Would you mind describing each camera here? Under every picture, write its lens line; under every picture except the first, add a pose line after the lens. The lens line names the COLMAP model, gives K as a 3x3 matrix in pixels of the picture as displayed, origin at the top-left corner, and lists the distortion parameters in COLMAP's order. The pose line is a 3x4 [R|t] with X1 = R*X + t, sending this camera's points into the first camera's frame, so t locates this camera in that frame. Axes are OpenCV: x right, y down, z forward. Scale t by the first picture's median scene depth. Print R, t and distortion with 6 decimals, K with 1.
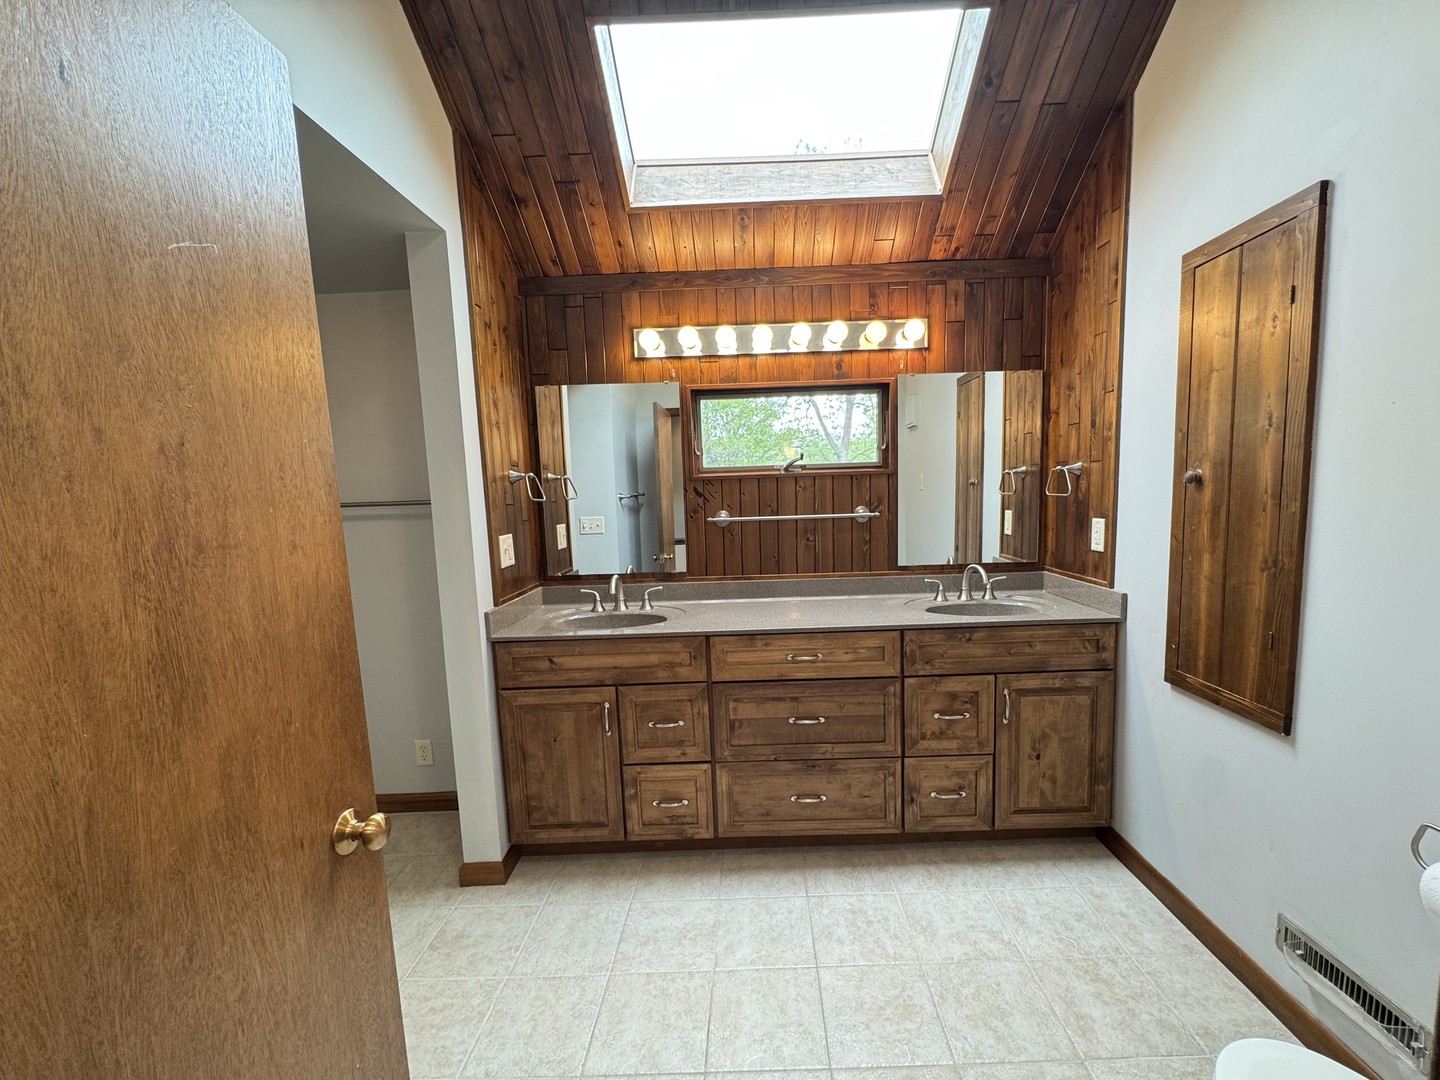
lens RADIAL K [[576.9, 0, 720.6], [0, 576.9, 542.1], [0, 0, 1]] dist [-0.000749, 0.000360]
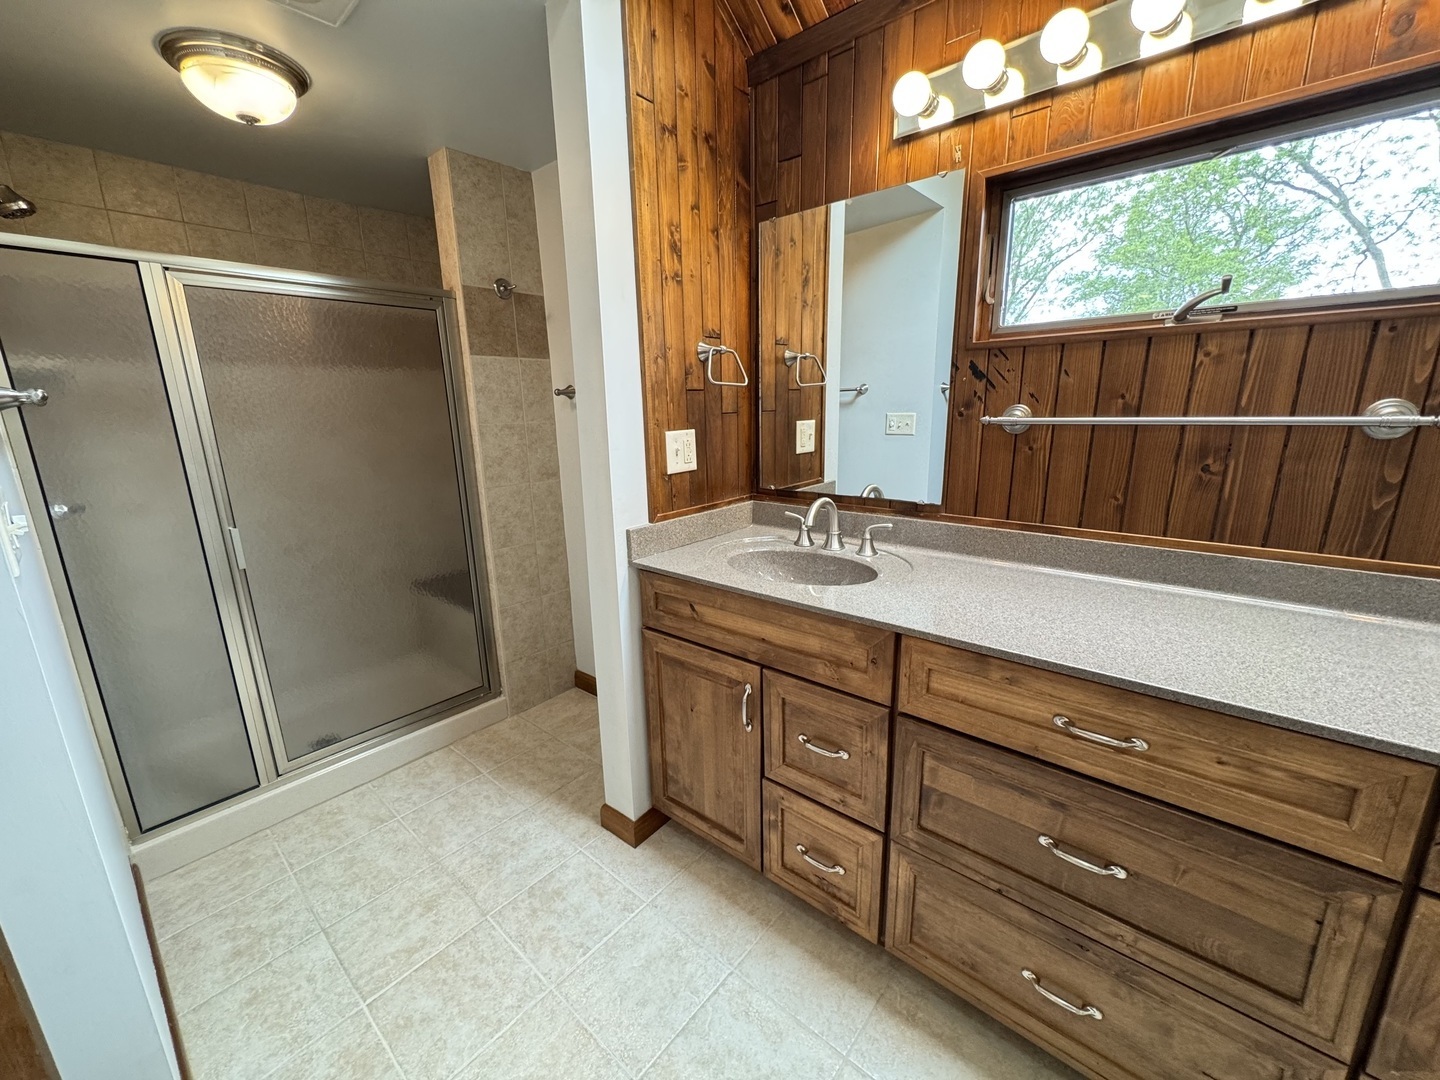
lens RADIAL K [[568.0, 0, 715.1], [0, 568.0, 533.5], [0, 0, 1]] dist [-0.001319, 0.000101]
pose [[0.789378, 0.153386, -0.594437, 0.141699], [-0.056267, 0.982285, 0.178745, -0.016501], [0.611323, -0.107650, 0.784025, 0.458791]]
